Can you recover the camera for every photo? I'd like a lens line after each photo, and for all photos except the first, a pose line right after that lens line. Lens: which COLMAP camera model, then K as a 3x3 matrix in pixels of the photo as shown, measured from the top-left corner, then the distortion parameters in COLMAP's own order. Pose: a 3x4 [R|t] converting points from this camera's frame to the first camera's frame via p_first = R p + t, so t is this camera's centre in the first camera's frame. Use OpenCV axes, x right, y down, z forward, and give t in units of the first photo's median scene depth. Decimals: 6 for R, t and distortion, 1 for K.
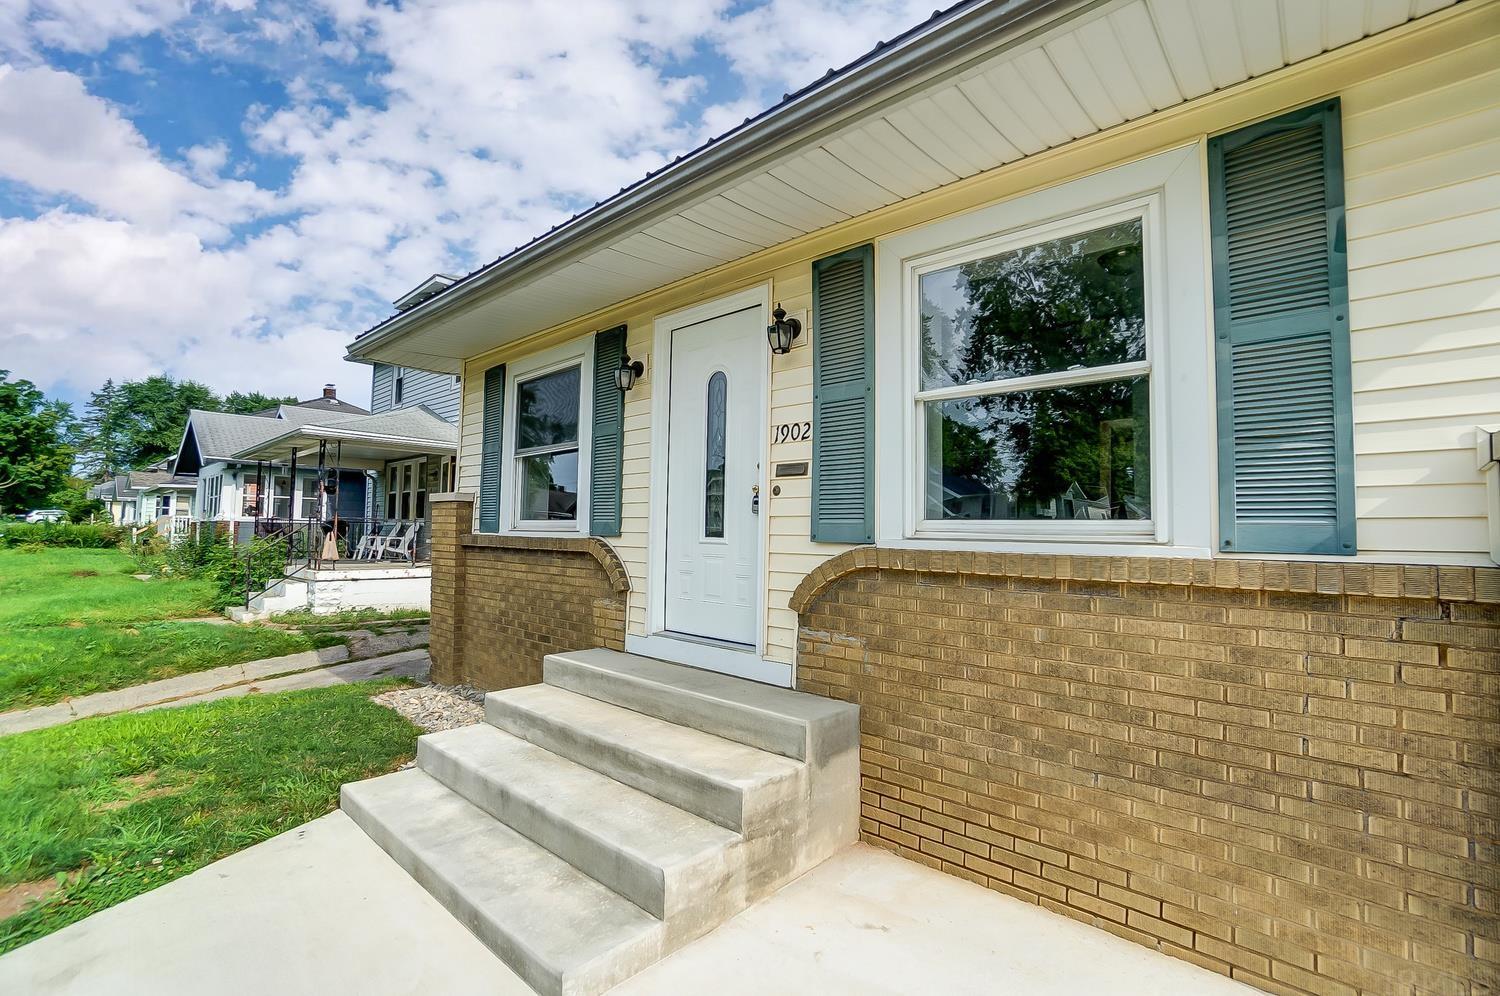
lens RADIAL K [[678.5, 0, 750.0], [0, 678.5, 498.0], [0, 0, 1]] dist [-0.059954, 0.022348]
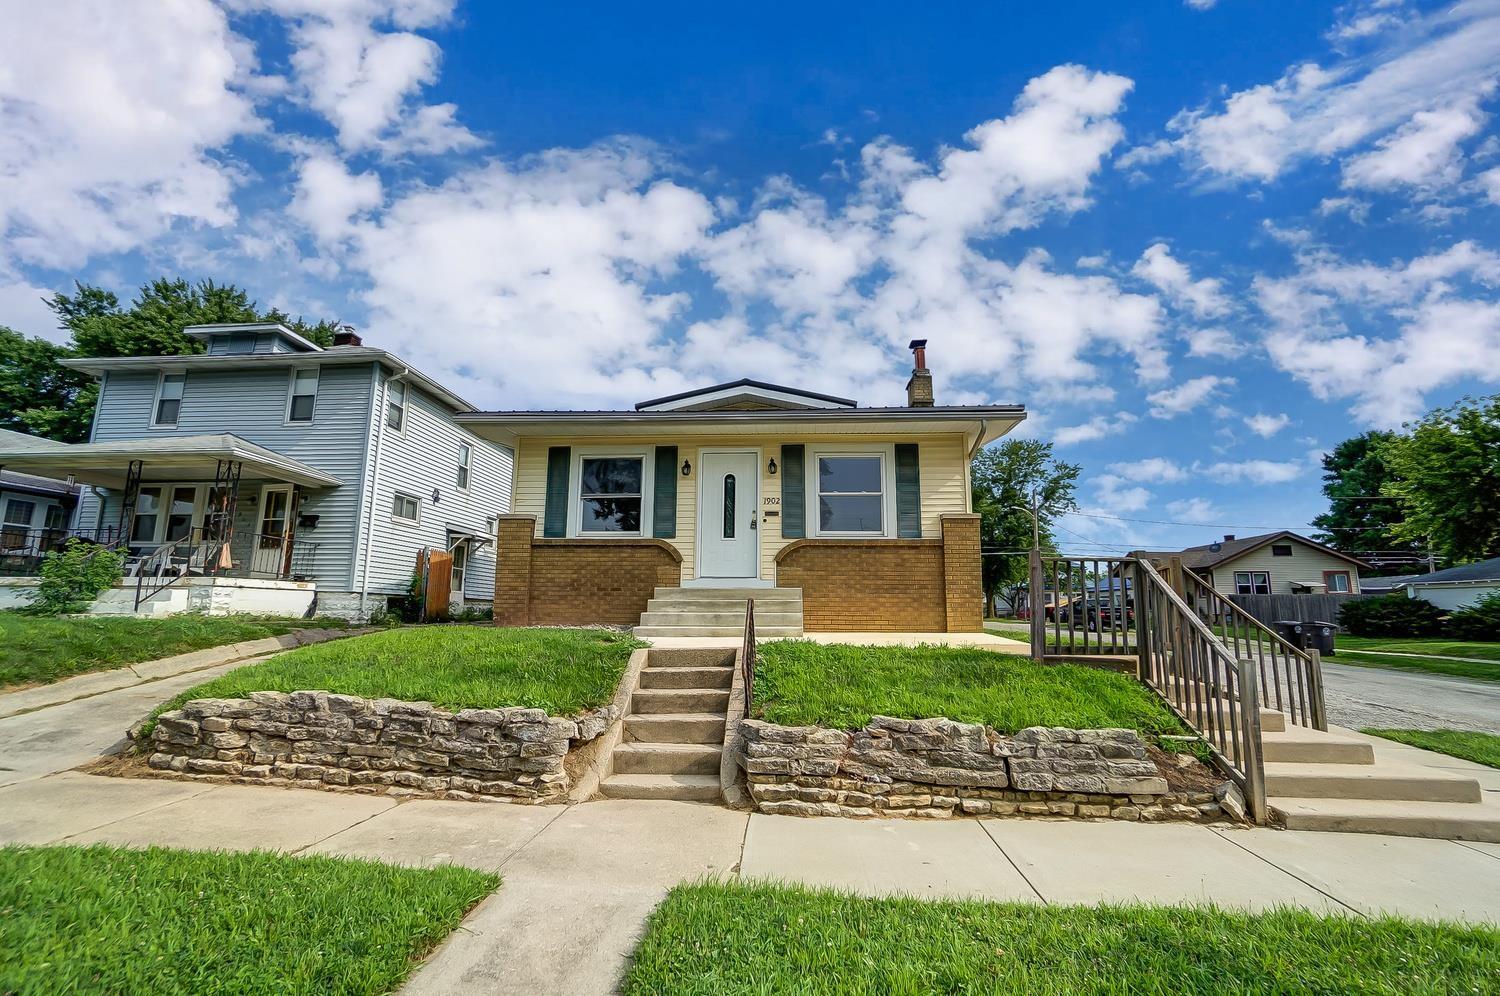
lens RADIAL K [[659.3, 0, 752.8], [0, 659.3, 497.9], [0, 0, 1]] dist [0.000779, -0.000230]
pose [[0.763752, 0.094913, 0.638494, -1.878272], [-0.026030, 0.992855, -0.116453, 0.231043], [-0.644985, 0.072322, 0.760765, -1.146141]]
